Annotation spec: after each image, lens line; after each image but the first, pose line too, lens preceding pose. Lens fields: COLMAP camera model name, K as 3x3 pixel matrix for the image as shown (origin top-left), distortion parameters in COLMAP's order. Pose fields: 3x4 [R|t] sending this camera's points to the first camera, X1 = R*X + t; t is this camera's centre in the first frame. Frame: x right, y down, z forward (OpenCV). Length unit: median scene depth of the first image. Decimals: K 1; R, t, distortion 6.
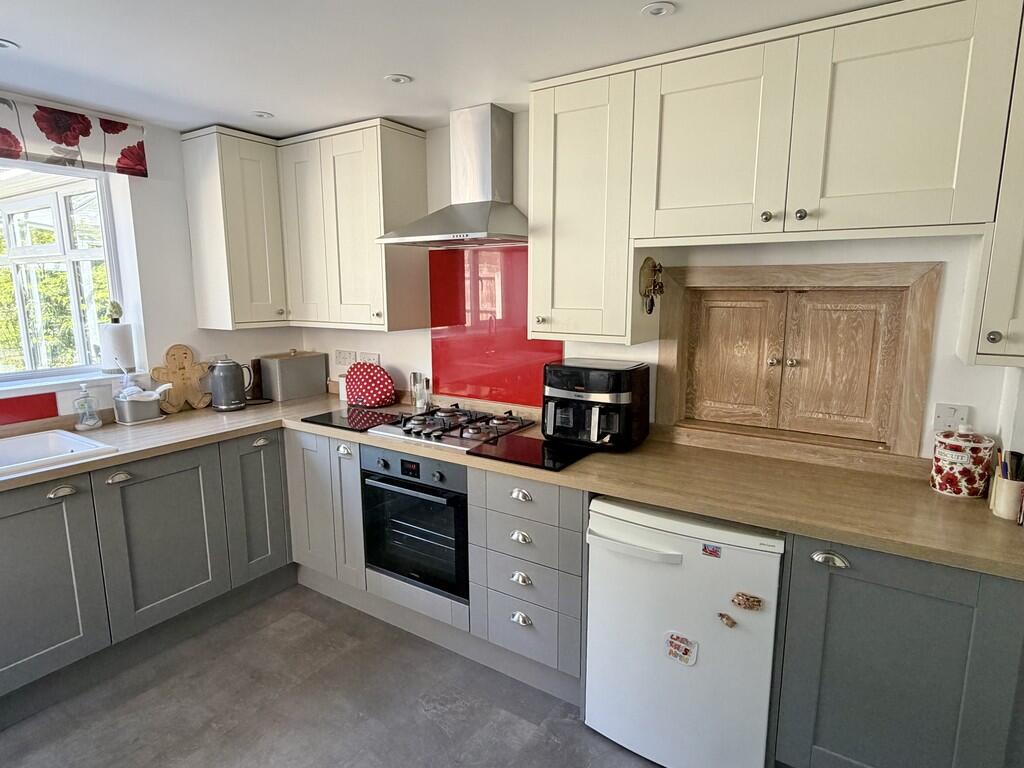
lens RADIAL K [[577.4, 0, 512.0], [0, 577.4, 381.3], [0, 0, 1]] dist [0.036694, 0.001884]
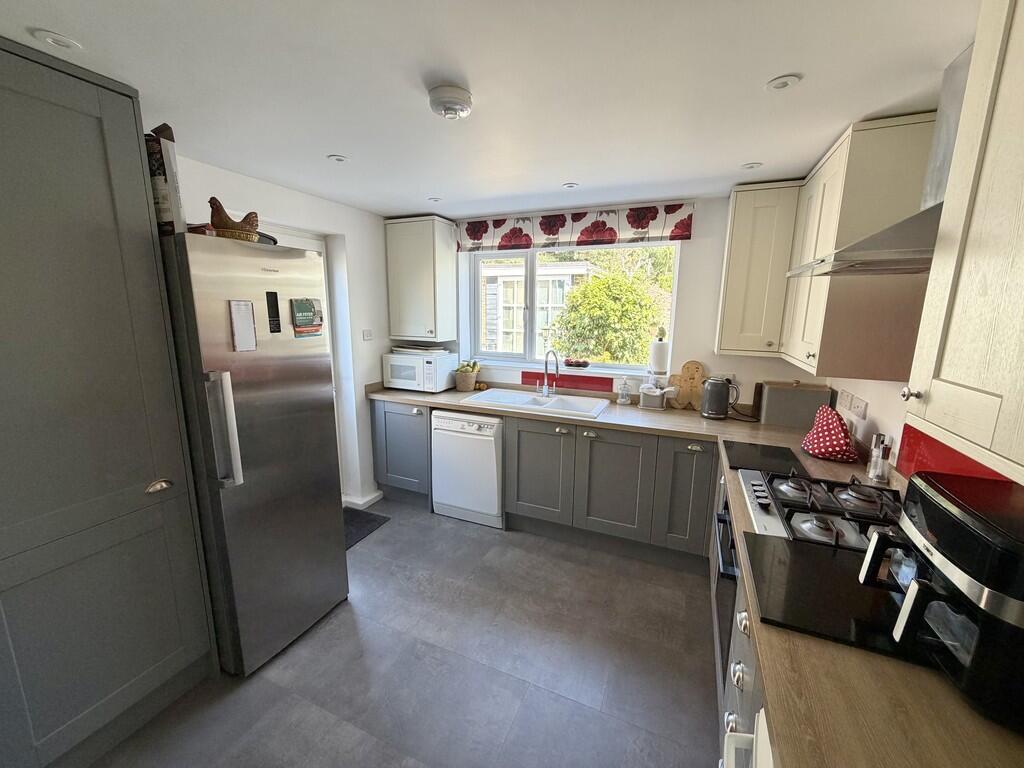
lens RADIAL K [[411.1, 0, 514.9], [0, 411.1, 388.1], [0, 0, 1]] dist [-0.009205, -0.000127]
pose [[0.184347, 0.191104, -0.964103, 0.317480], [-0.181306, 0.970693, 0.157743, -0.087777], [0.965994, 0.145718, 0.213593, 0.466957]]
